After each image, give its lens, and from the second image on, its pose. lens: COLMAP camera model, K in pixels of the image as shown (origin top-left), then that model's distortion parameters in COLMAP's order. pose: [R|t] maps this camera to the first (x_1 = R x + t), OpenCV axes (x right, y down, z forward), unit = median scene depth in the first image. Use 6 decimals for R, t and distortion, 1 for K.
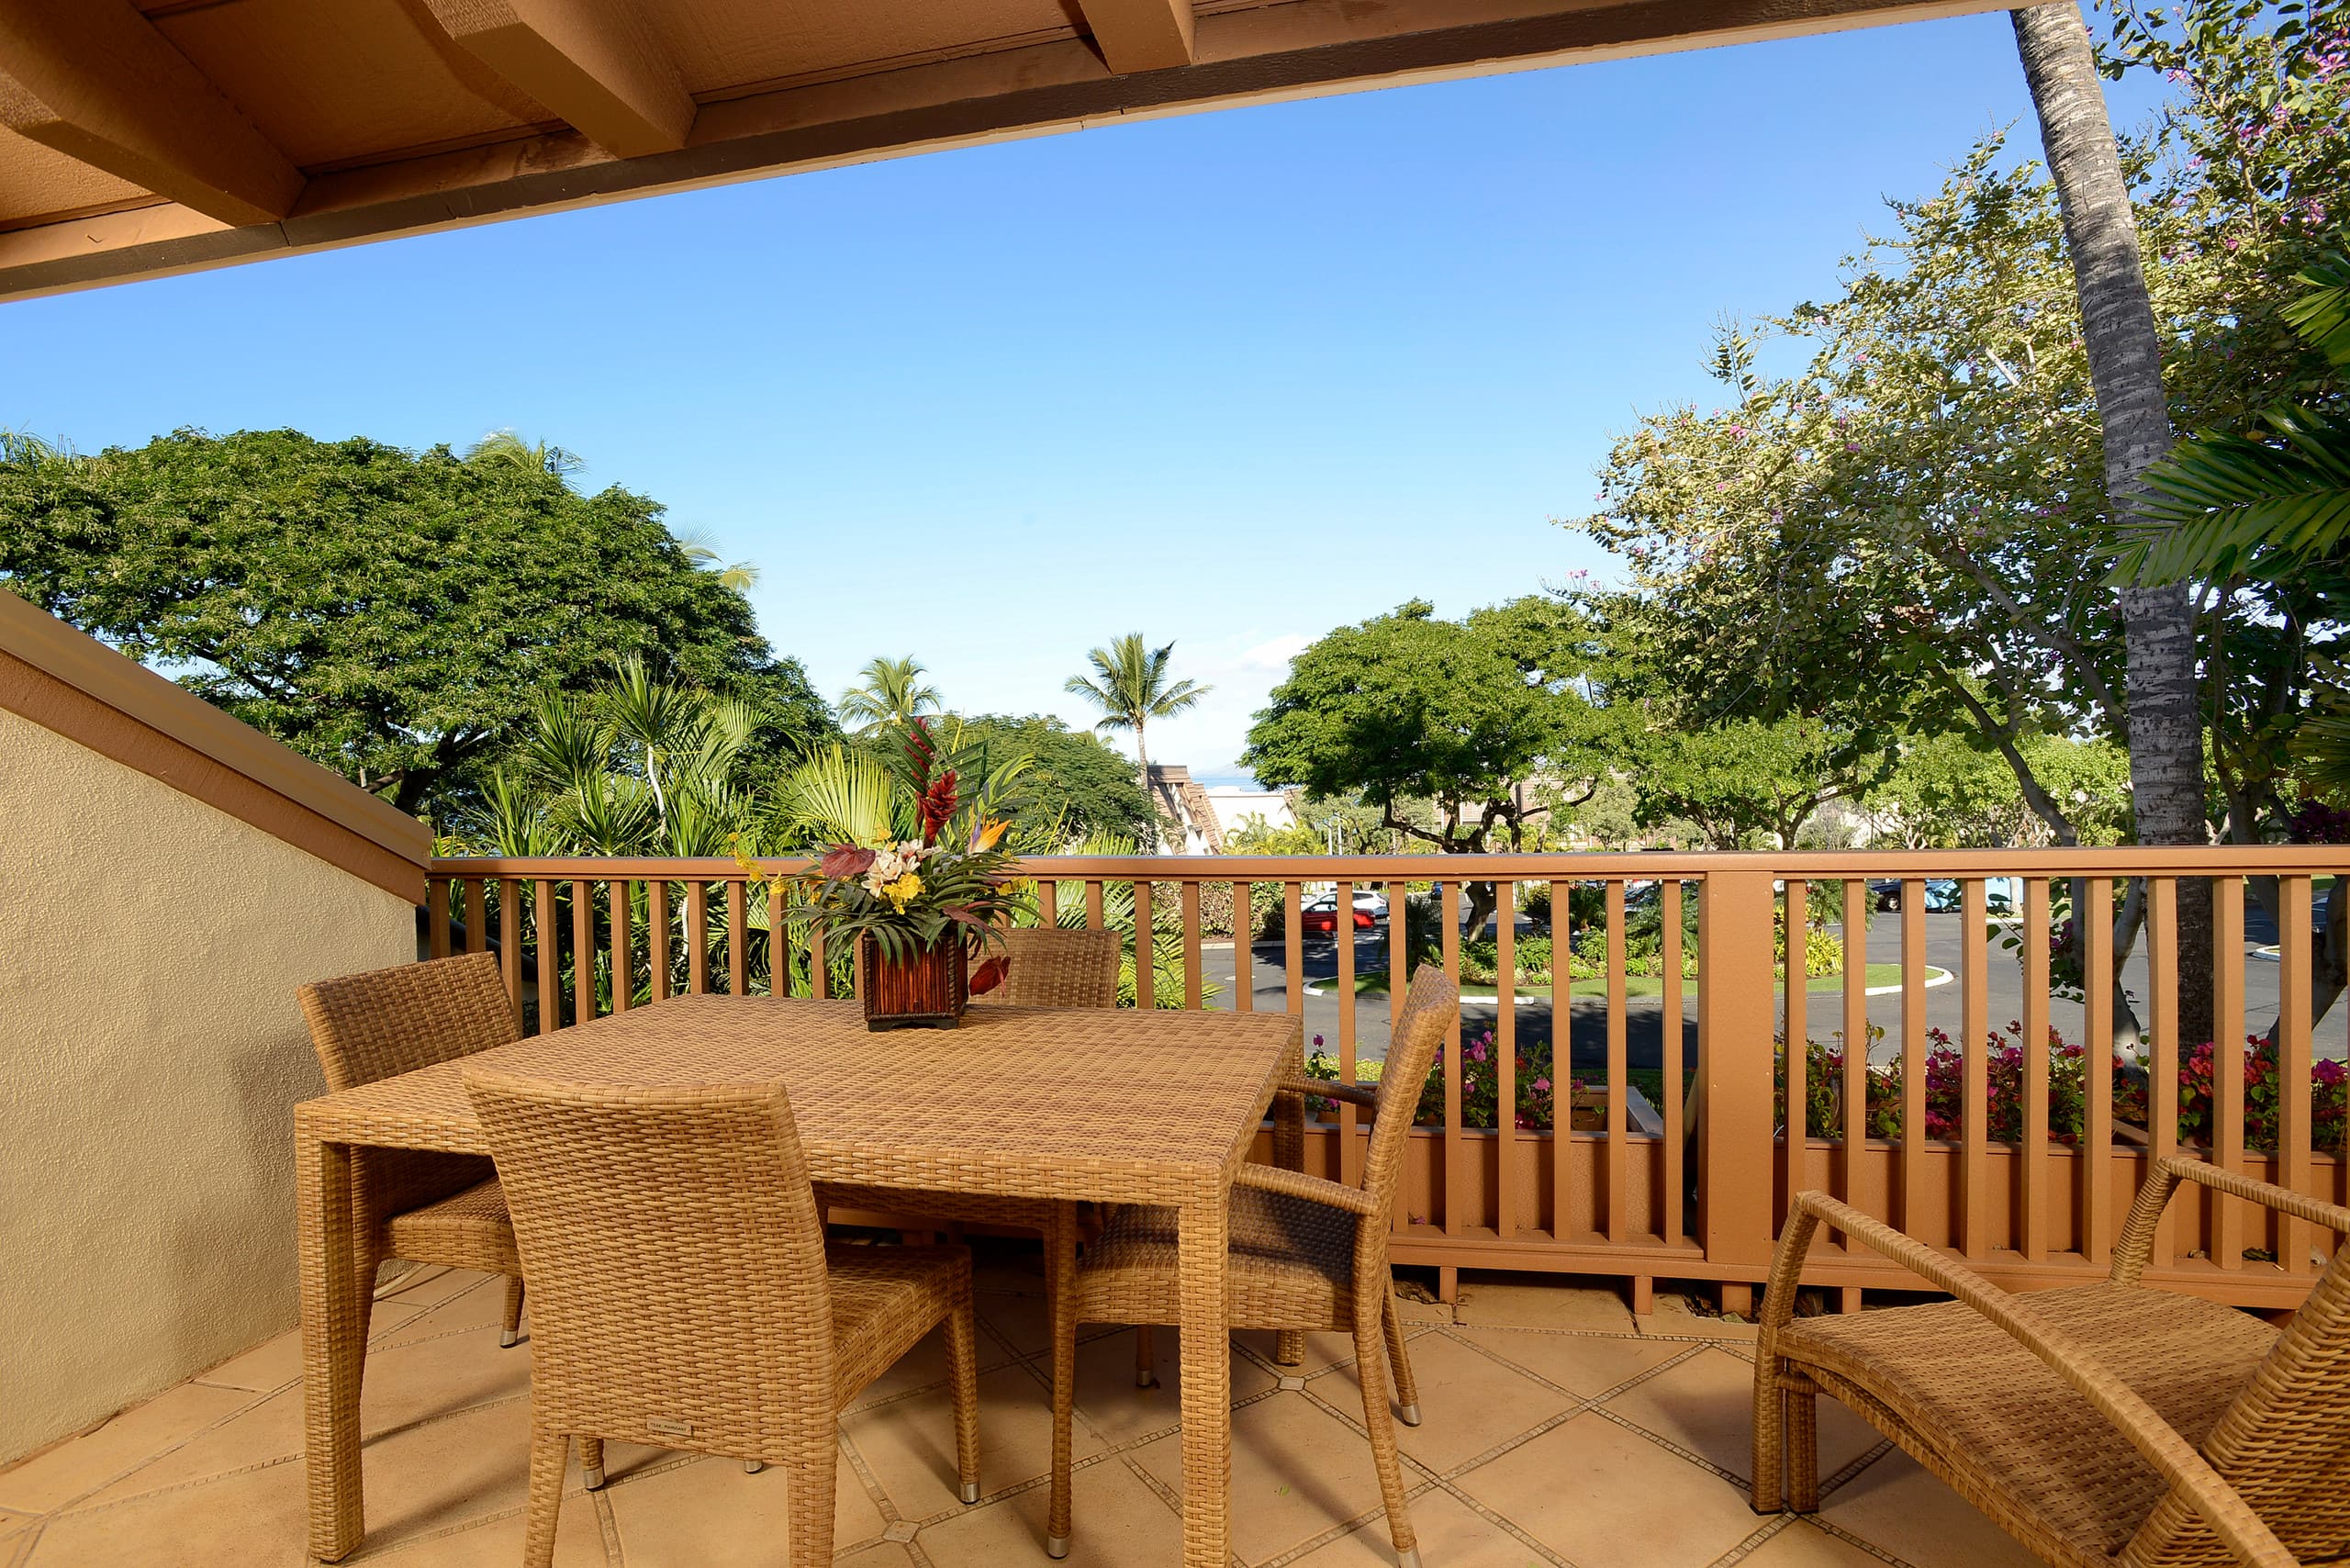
lens RADIAL K [[1163.7, 0, 1173.9], [0, 1163.7, 787.4], [0, 0, 1]] dist [-0.060872, 0.020106]
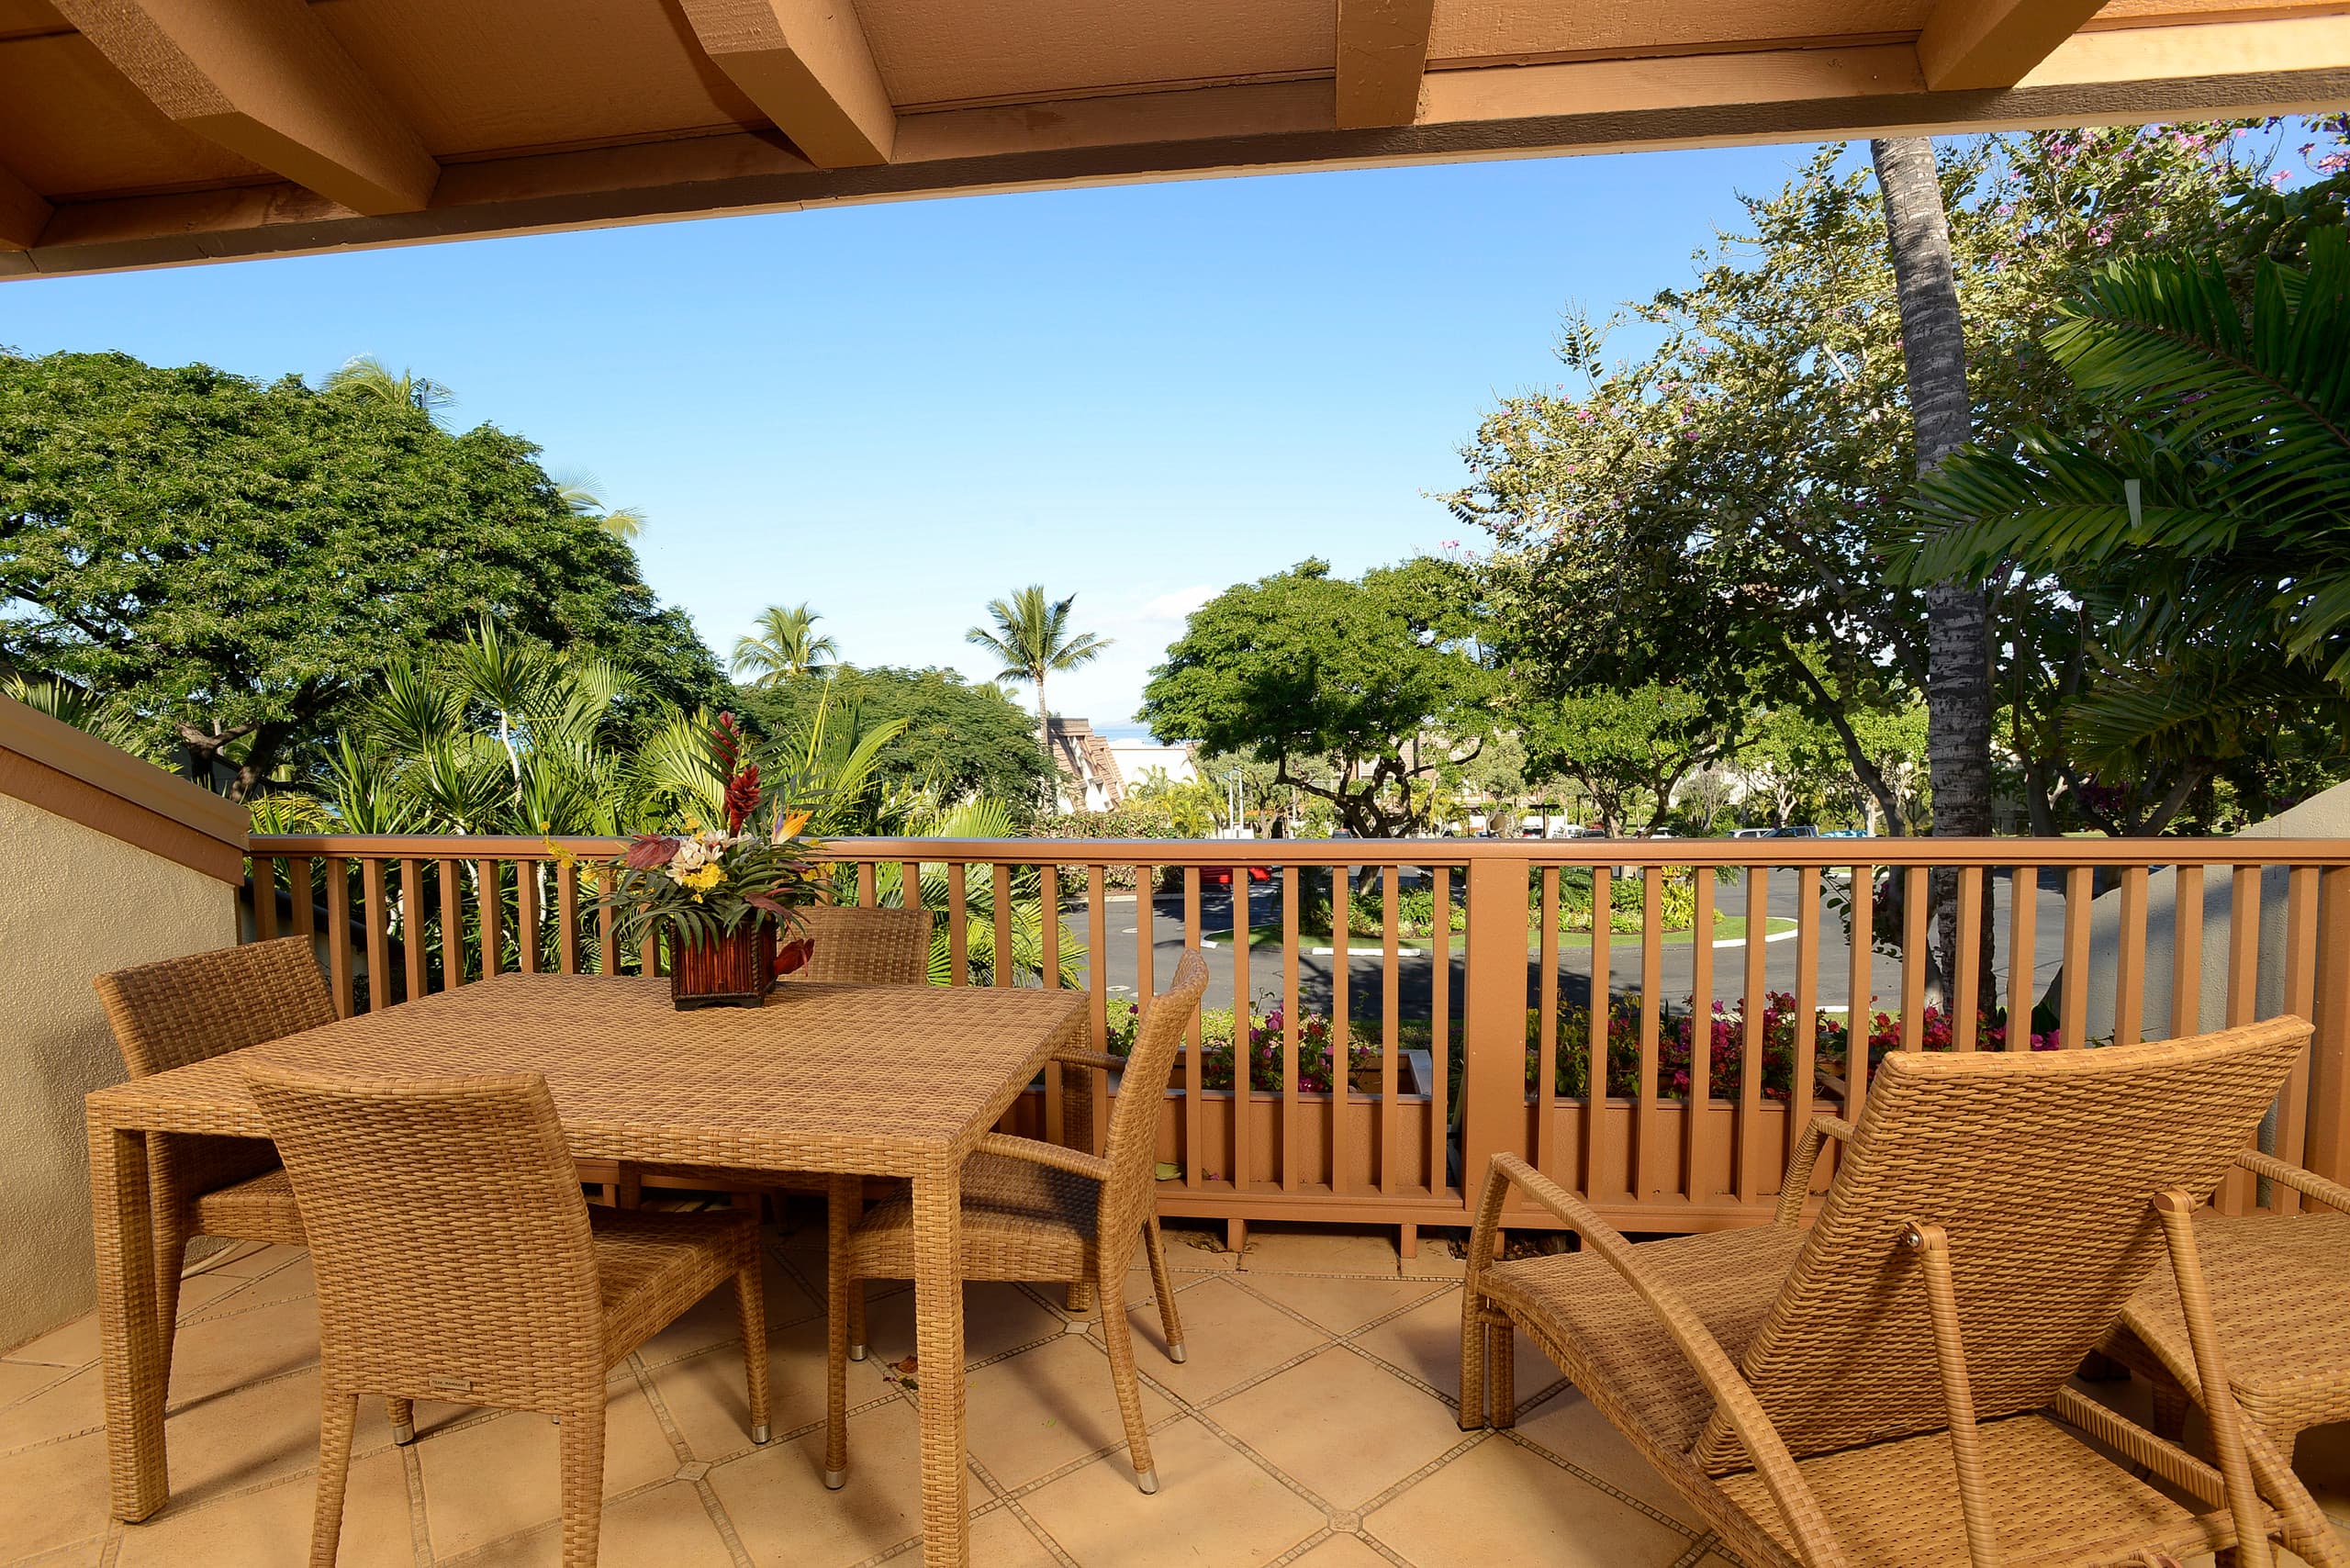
lens RADIAL K [[1163.7, 0, 1182.8], [0, 1163.7, 789.1], [0, 0, 1]] dist [-0.060872, 0.020106]
pose [[0.996249, 0.005190, 0.086374, 0.018474], [-0.008945, 0.999029, 0.043137, -0.007150], [-0.086066, -0.043747, 0.995329, -0.013474]]
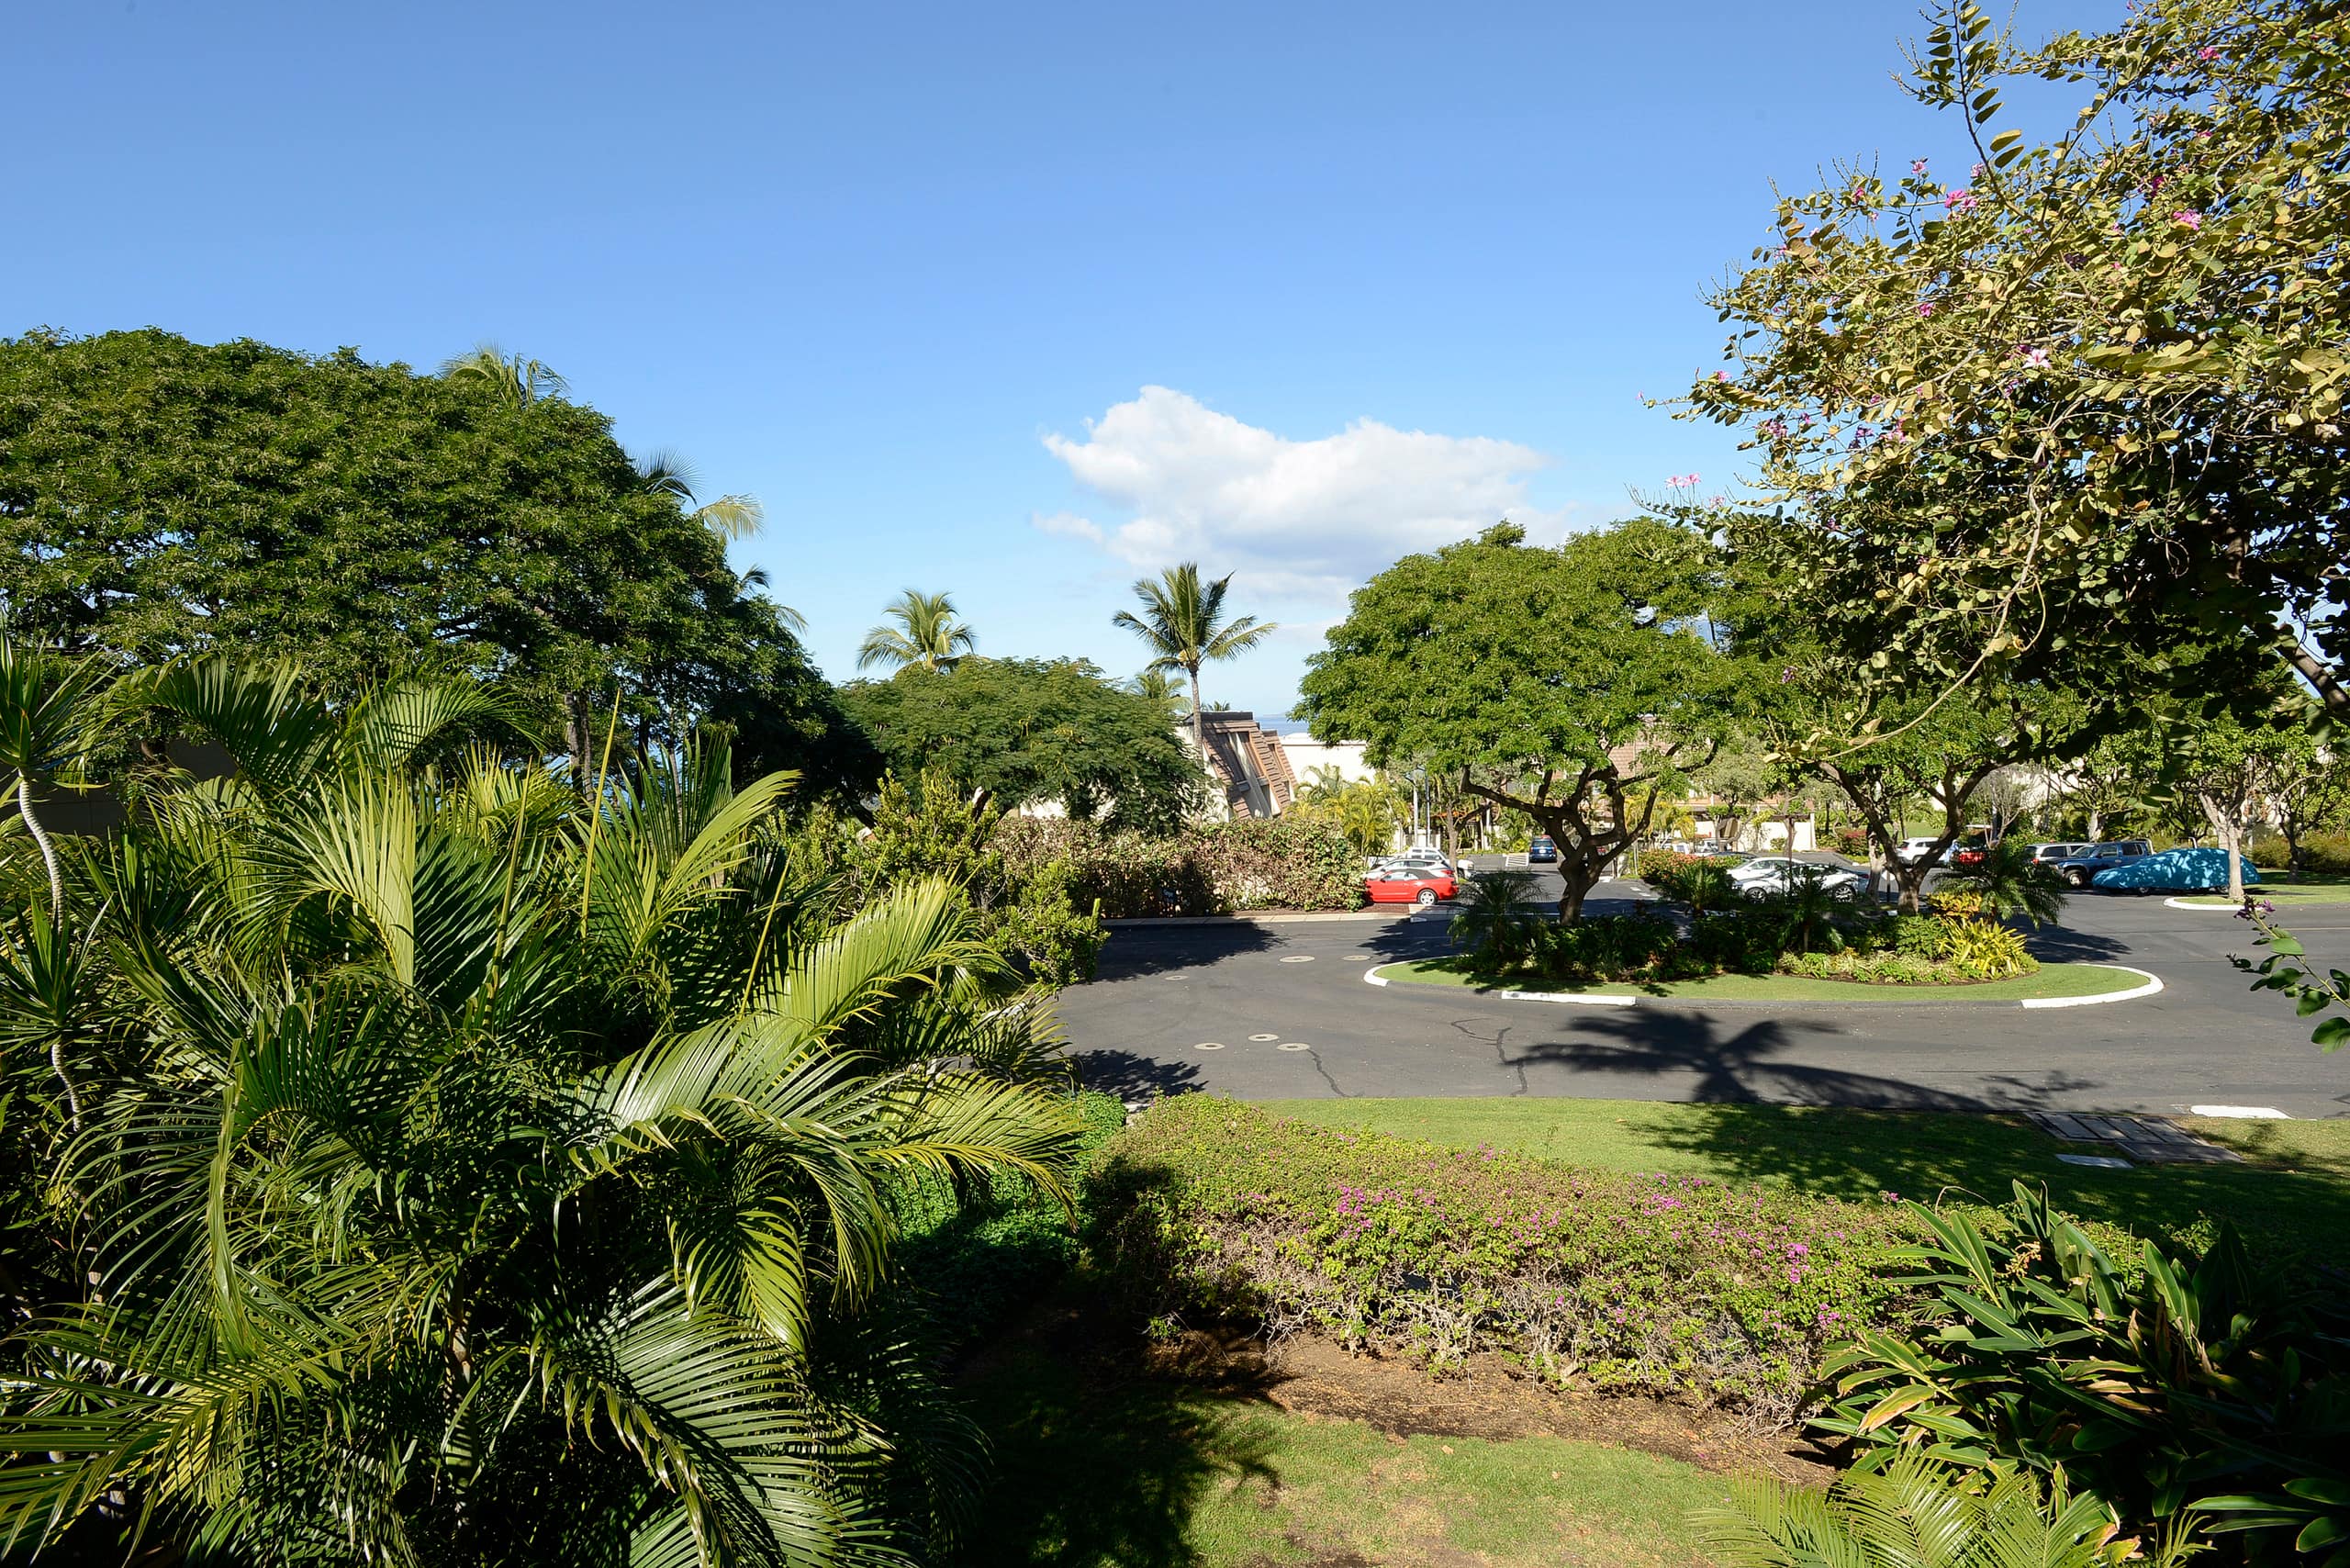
lens RADIAL K [[1217.5, 0, 1190.5], [0, 1217.5, 777.2], [0, 0, 1]] dist [-0.041886, 0.010028]
pose [[0.997911, 0.005931, -0.064330, 0.076000], [-0.003237, 0.999116, 0.041902, -0.025386], [0.064522, -0.041606, 0.997049, 0.187900]]
